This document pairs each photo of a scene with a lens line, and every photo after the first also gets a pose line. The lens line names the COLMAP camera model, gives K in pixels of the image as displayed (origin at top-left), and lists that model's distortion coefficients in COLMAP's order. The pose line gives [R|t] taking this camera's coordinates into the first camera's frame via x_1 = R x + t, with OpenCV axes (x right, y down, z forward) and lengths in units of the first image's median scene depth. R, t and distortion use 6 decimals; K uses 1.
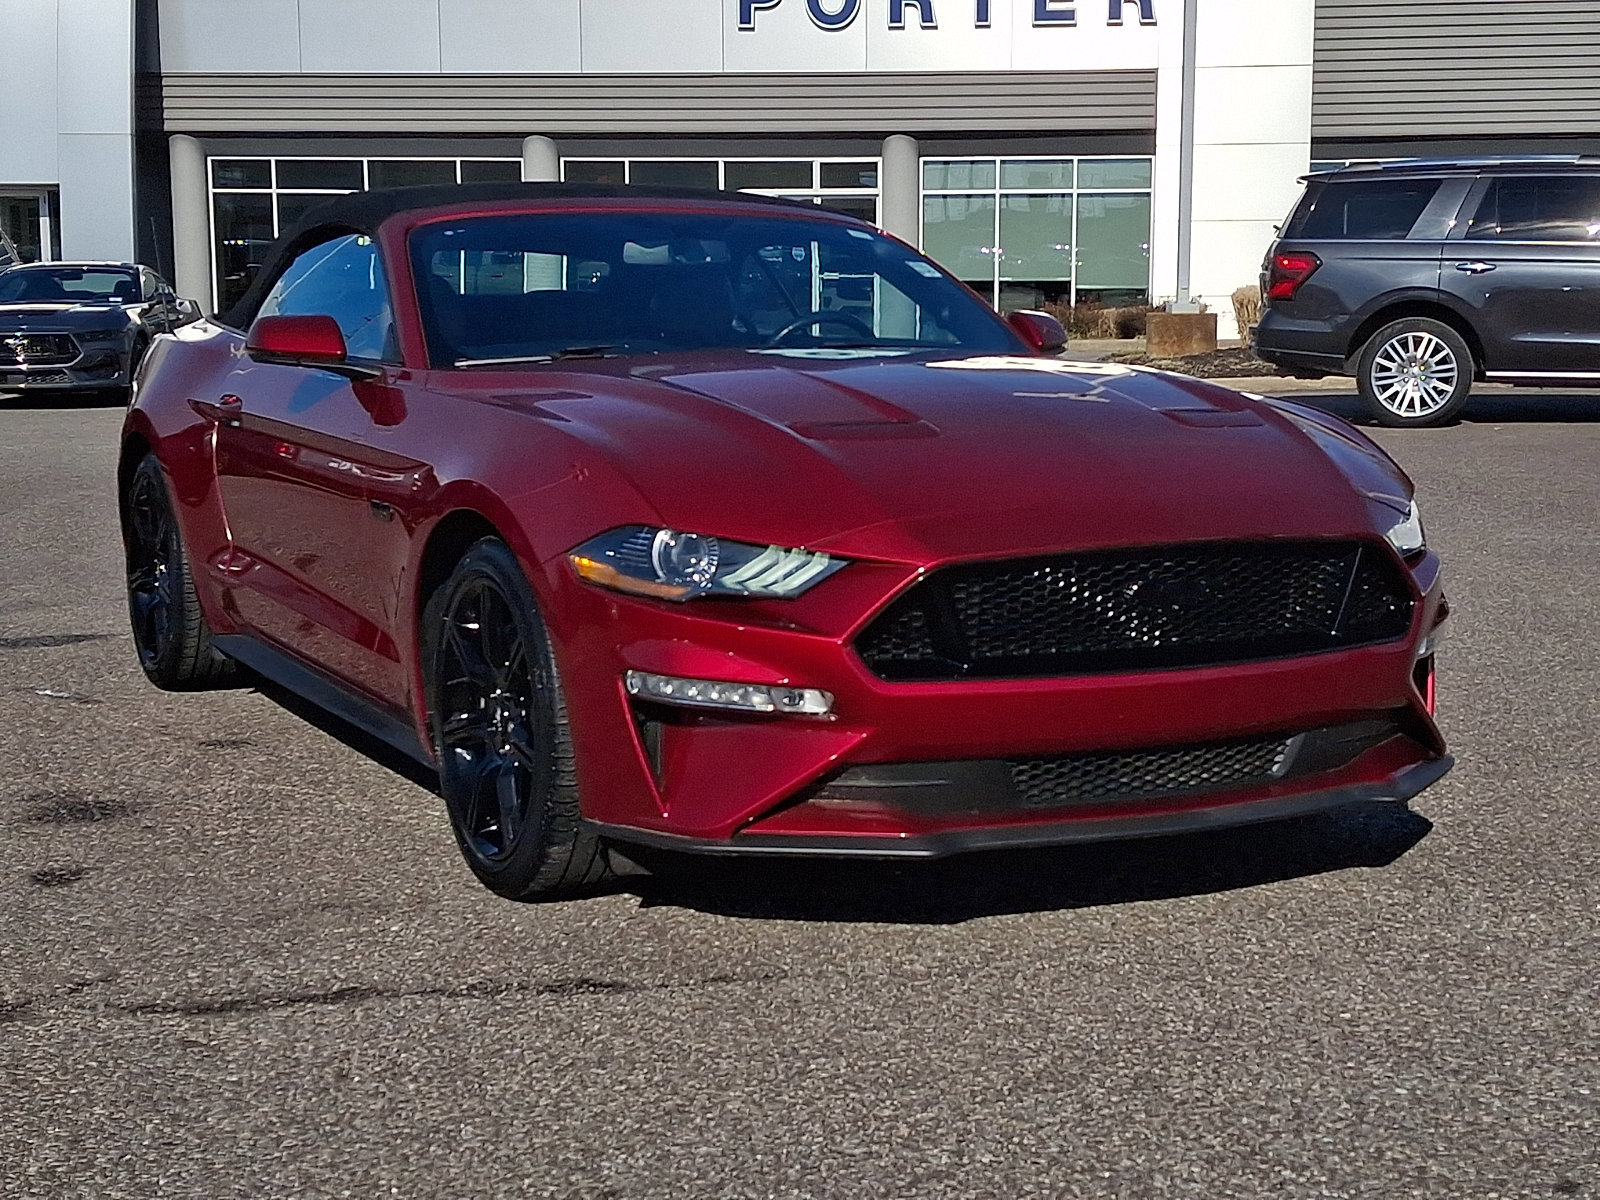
lens RADIAL K [[2382.2, 0, 800.7], [0, 2382.2, 626.6], [0, 0, 1]] dist [0.131099, -0.059645]
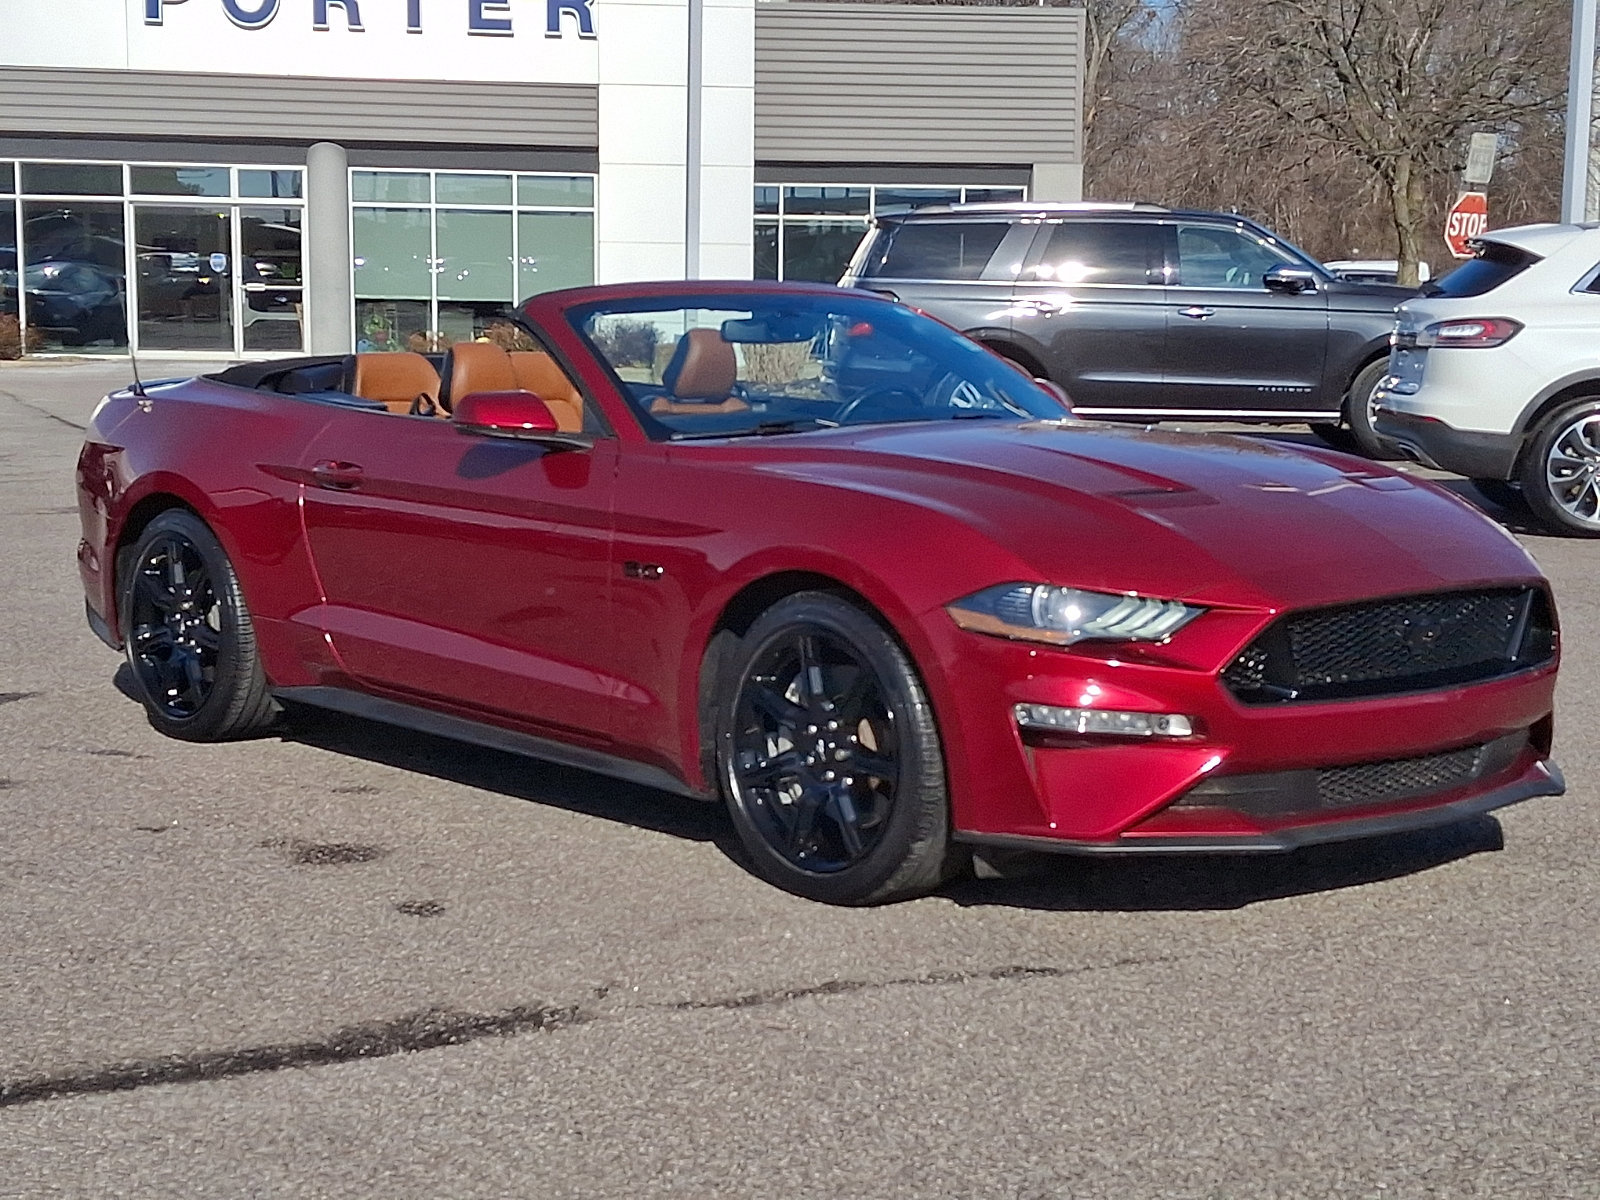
lens RADIAL K [[2516.1, 0, 801.6], [0, 2516.1, 551.4], [0, 0, 1]] dist [0.309932, -1.097314]
pose [[0.973644, -0.013792, 0.227654, -0.363480], [0.023891, 0.998846, -0.041664, -0.005827], [-0.226817, 0.046005, 0.972850, -0.157423]]
